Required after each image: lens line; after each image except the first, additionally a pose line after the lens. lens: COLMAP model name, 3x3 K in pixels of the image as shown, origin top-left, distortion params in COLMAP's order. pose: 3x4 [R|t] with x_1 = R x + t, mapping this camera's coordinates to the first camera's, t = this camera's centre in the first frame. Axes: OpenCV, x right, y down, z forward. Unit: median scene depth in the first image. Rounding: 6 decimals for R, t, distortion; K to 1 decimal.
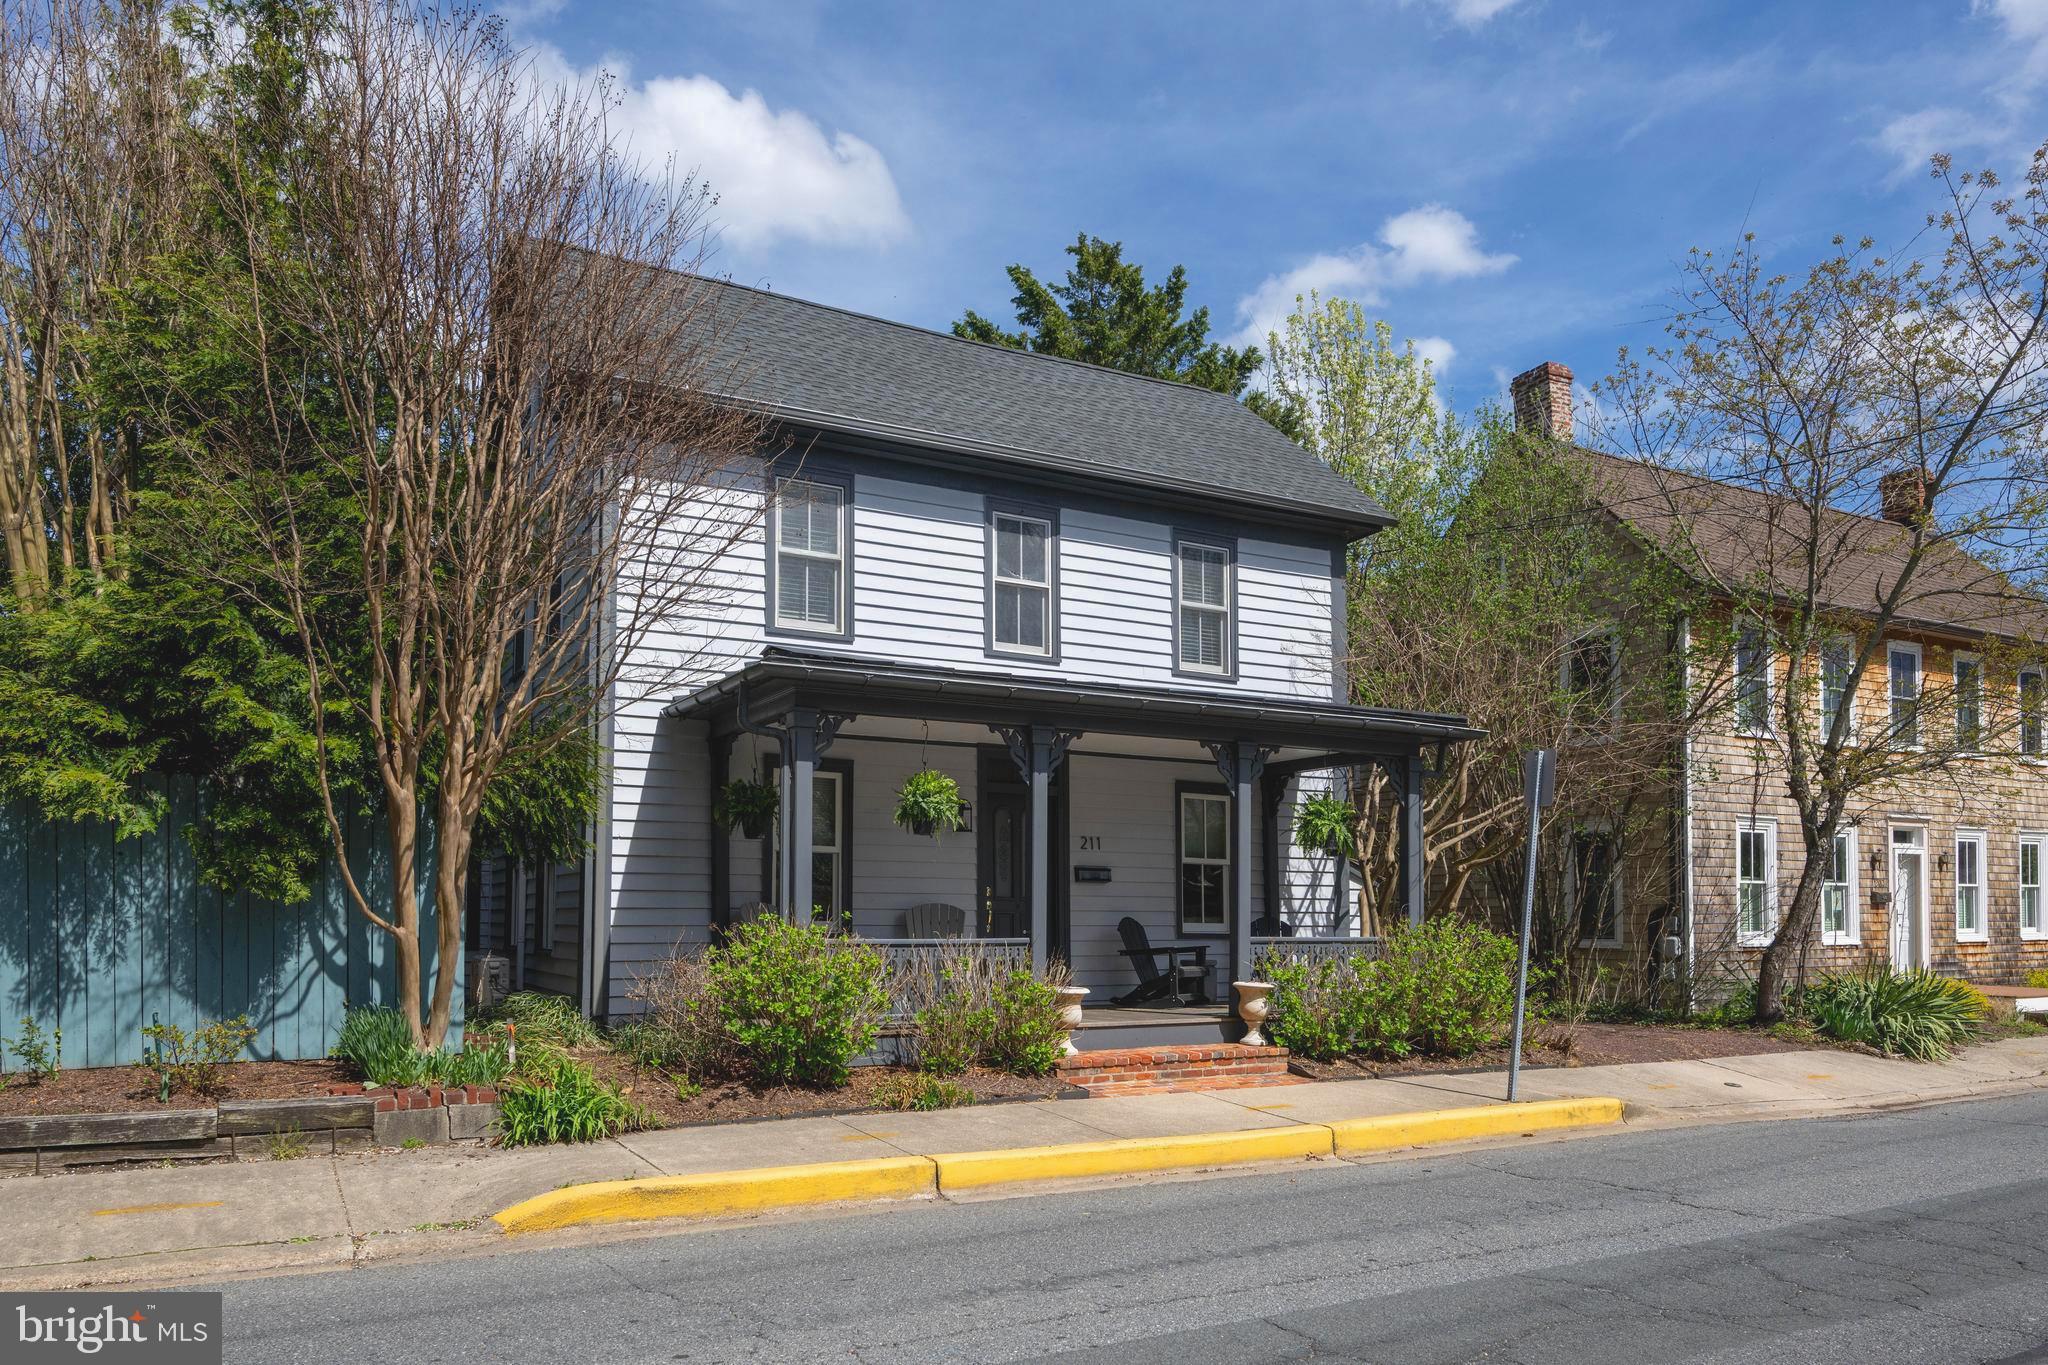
lens RADIAL K [[1163.7, 0, 1023.2], [0, 1163.7, 684.0], [0, 0, 1]] dist [-0.006607, -0.008536]
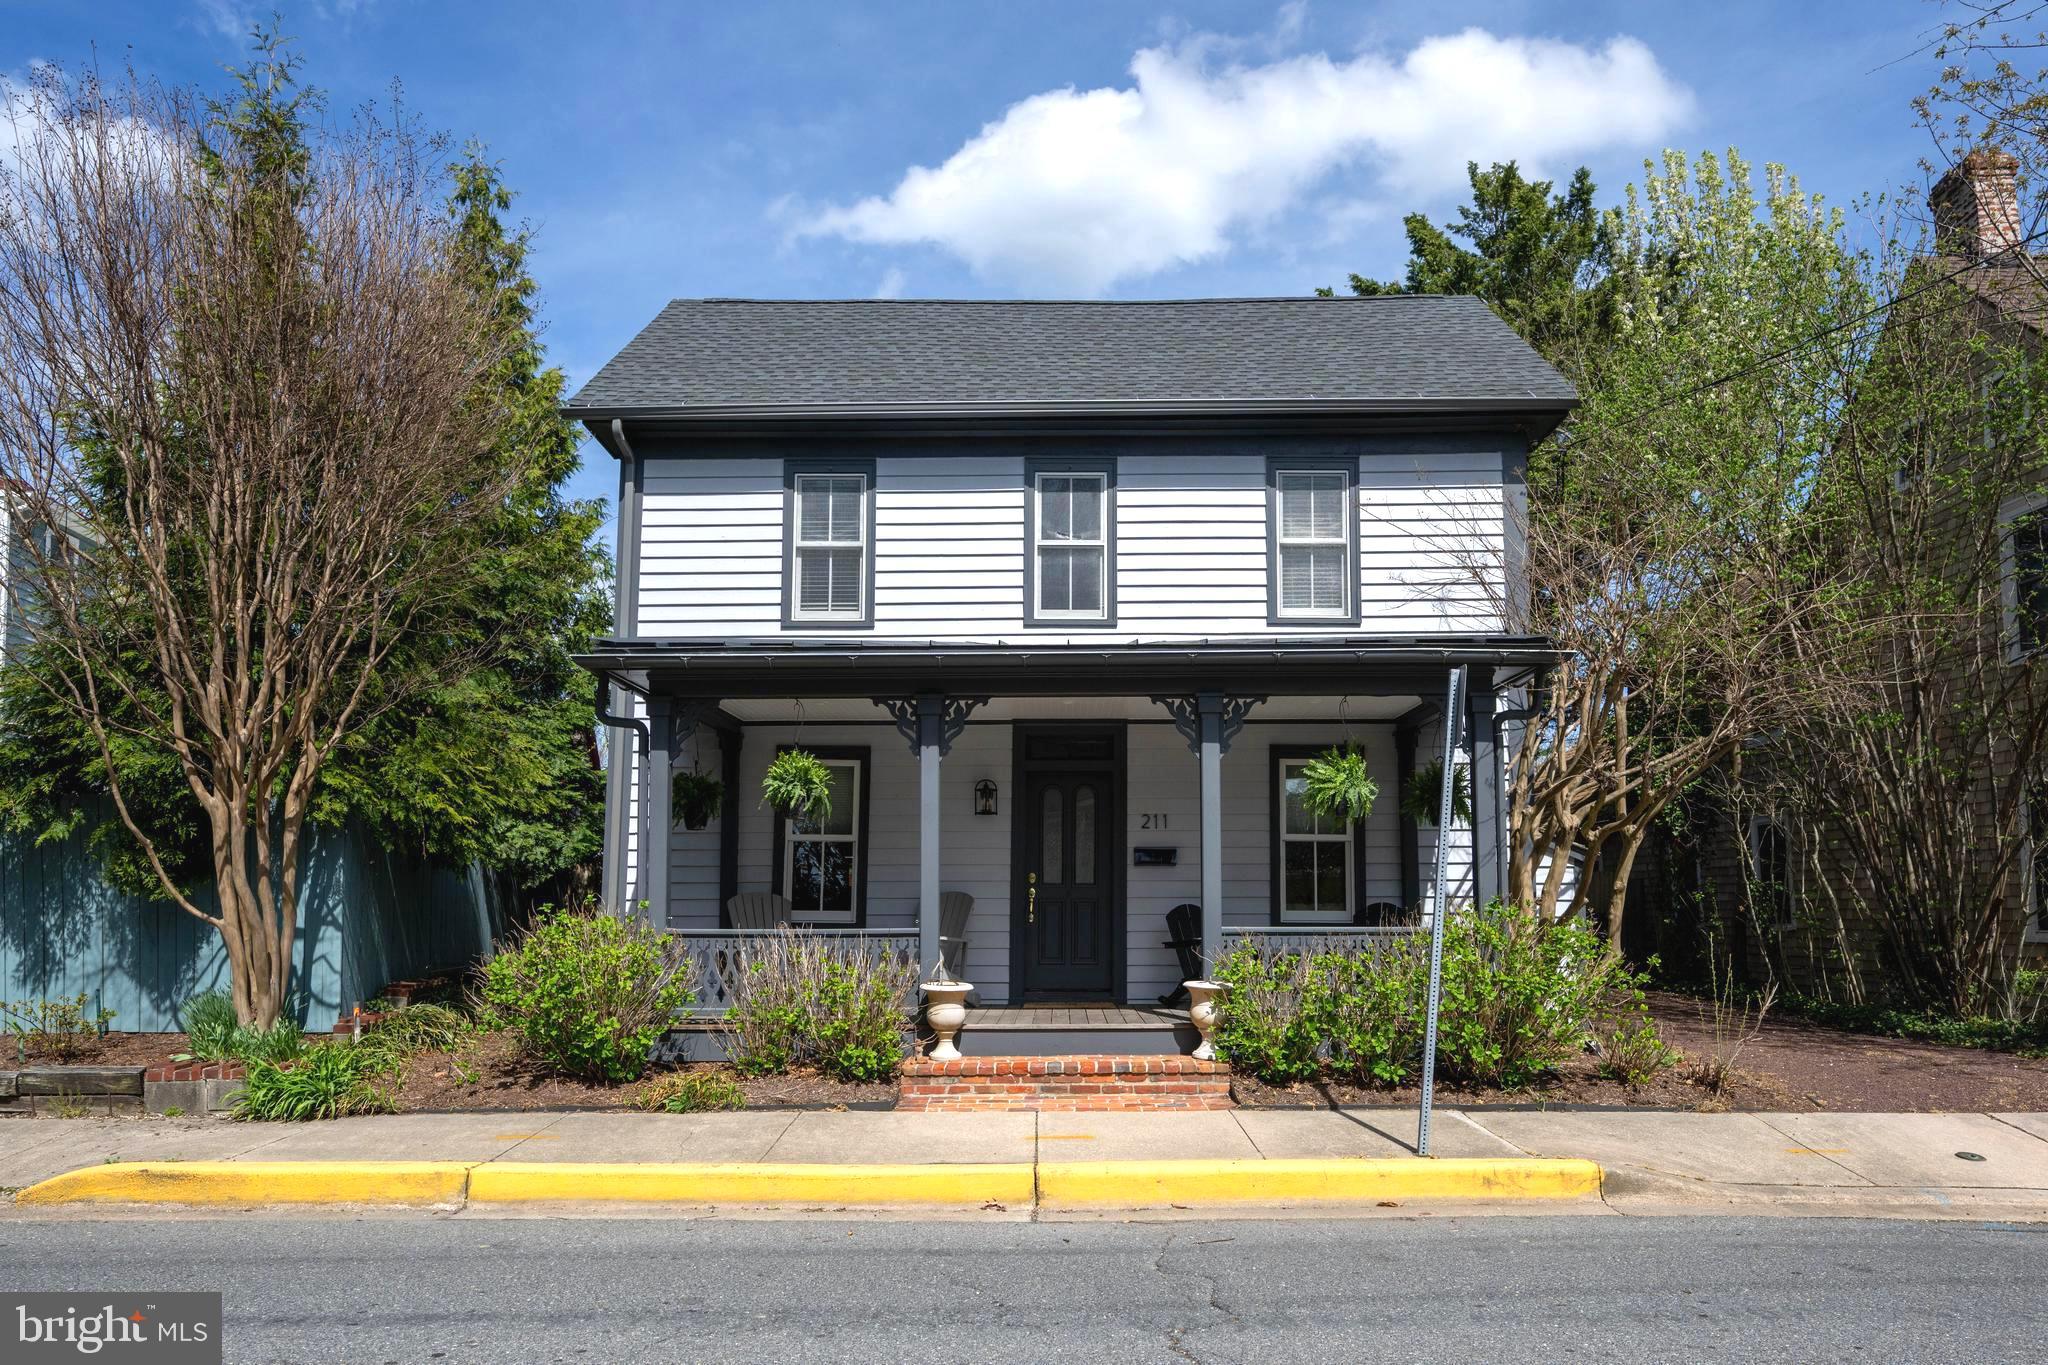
lens RADIAL K [[1139.8, 0, 1031.9], [0, 1139.8, 637.4], [0, 0, 1]] dist [-0.014687, 0.004758]
pose [[0.905660, -0.104002, -0.411051, 0.465212], [0.090845, 0.994534, -0.051475, 0.043823], [0.414158, 0.009277, 0.910158, 0.215373]]
